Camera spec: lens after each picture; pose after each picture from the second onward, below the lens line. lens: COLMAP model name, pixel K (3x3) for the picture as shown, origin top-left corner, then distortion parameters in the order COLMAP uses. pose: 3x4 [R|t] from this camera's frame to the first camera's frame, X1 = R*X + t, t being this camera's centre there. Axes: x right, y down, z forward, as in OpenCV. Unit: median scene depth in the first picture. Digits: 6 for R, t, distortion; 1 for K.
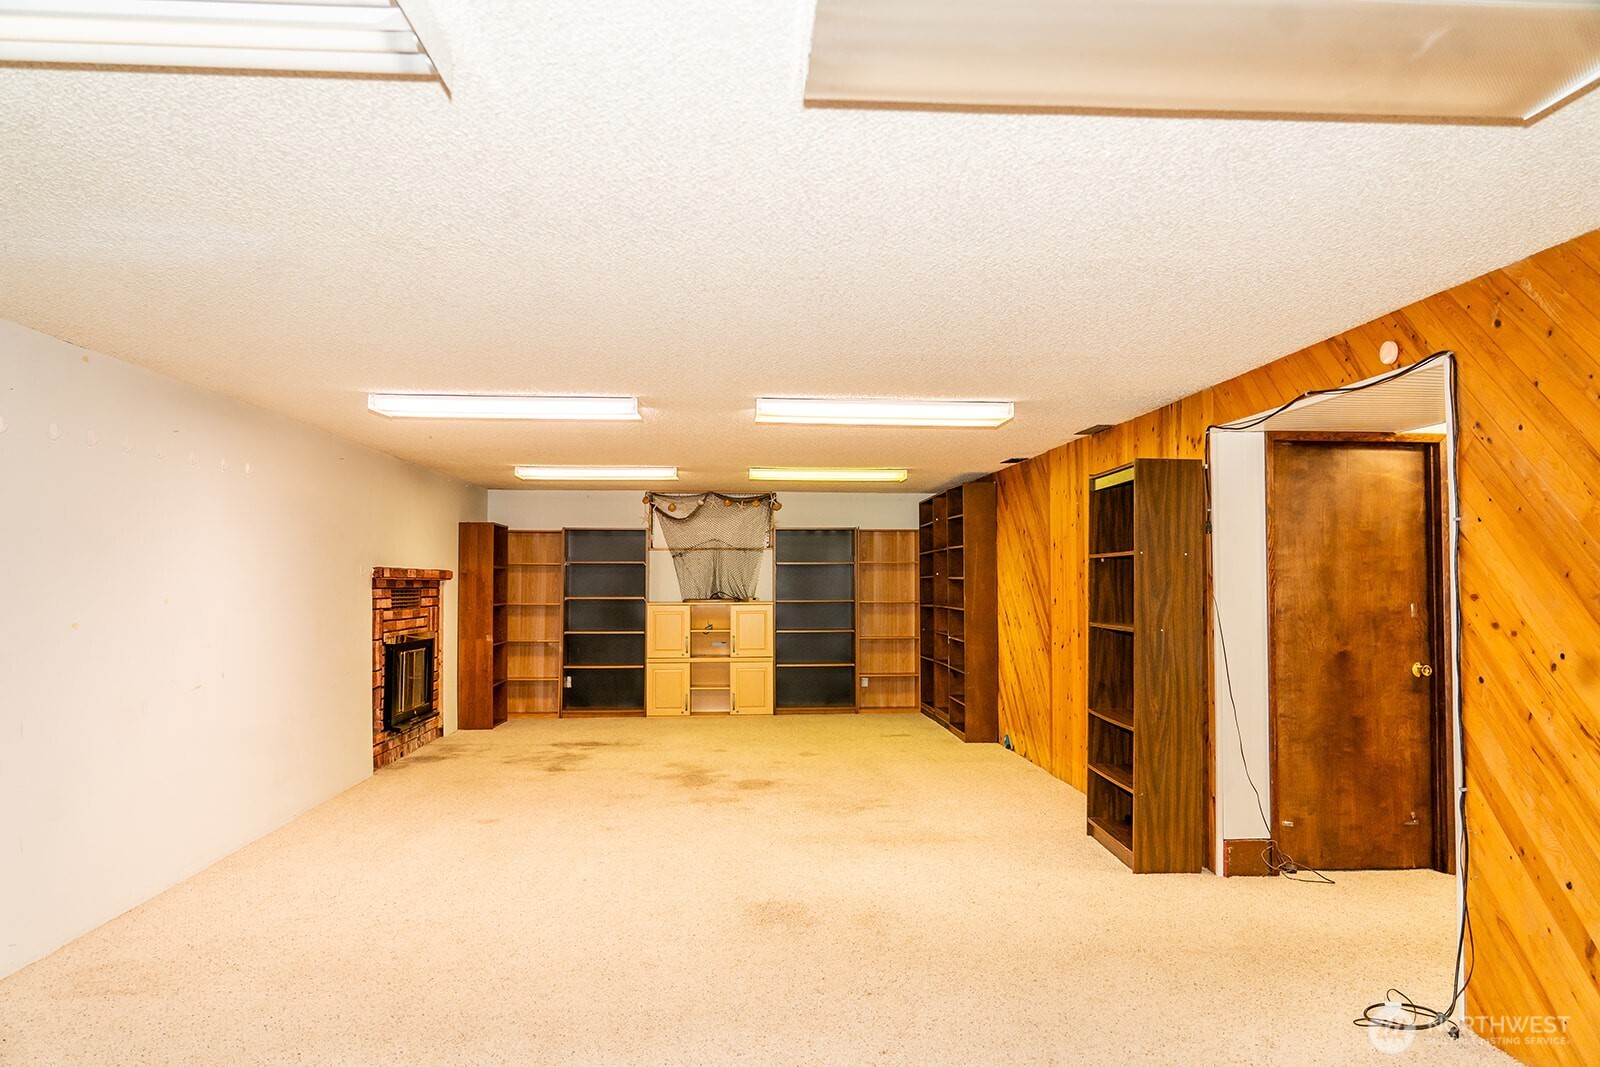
lens RADIAL K [[1110.4, 0, 800.0], [0, 1110.4, 533.5], [0, 0, 1]] dist [-0.008374, -0.002958]
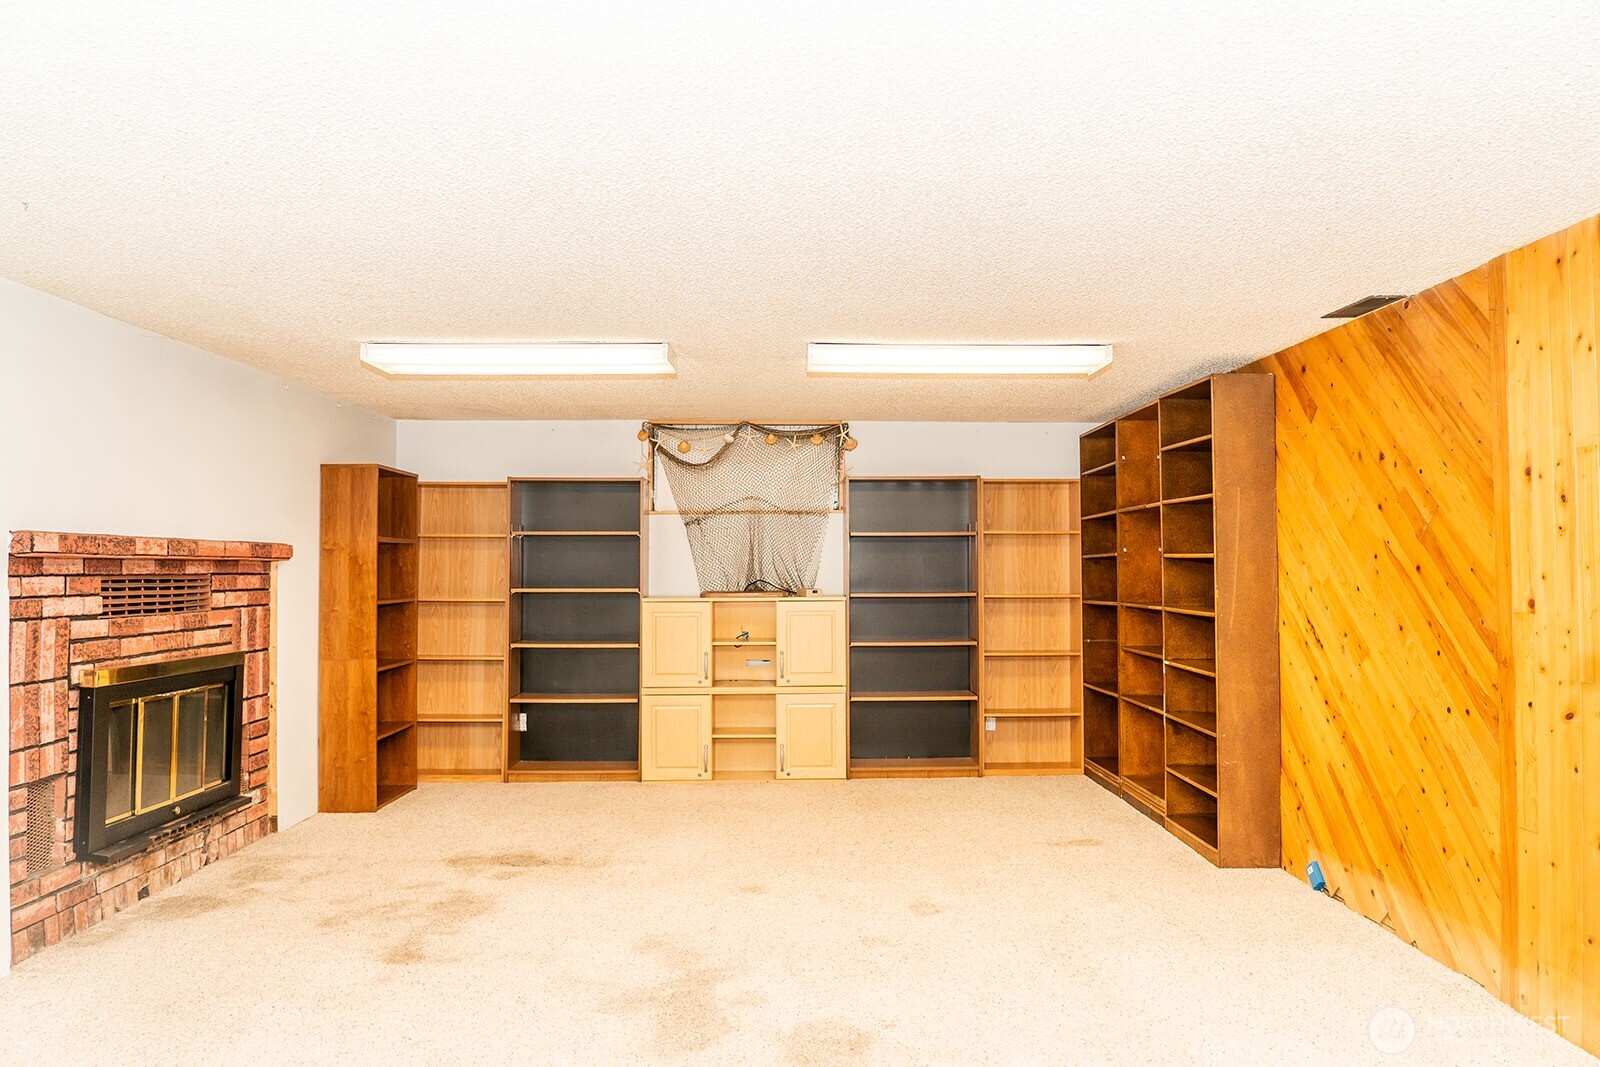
lens RADIAL K [[1110.4, 0, 800.0], [0, 1110.4, 533.5], [0, 0, 1]] dist [-0.008374, -0.002958]
pose [[0.998880, -0.002283, -0.047268, -0.020012], [0.002932, 0.999902, 0.013675, 0.018197], [0.047232, -0.013798, 0.998789, 0.380015]]
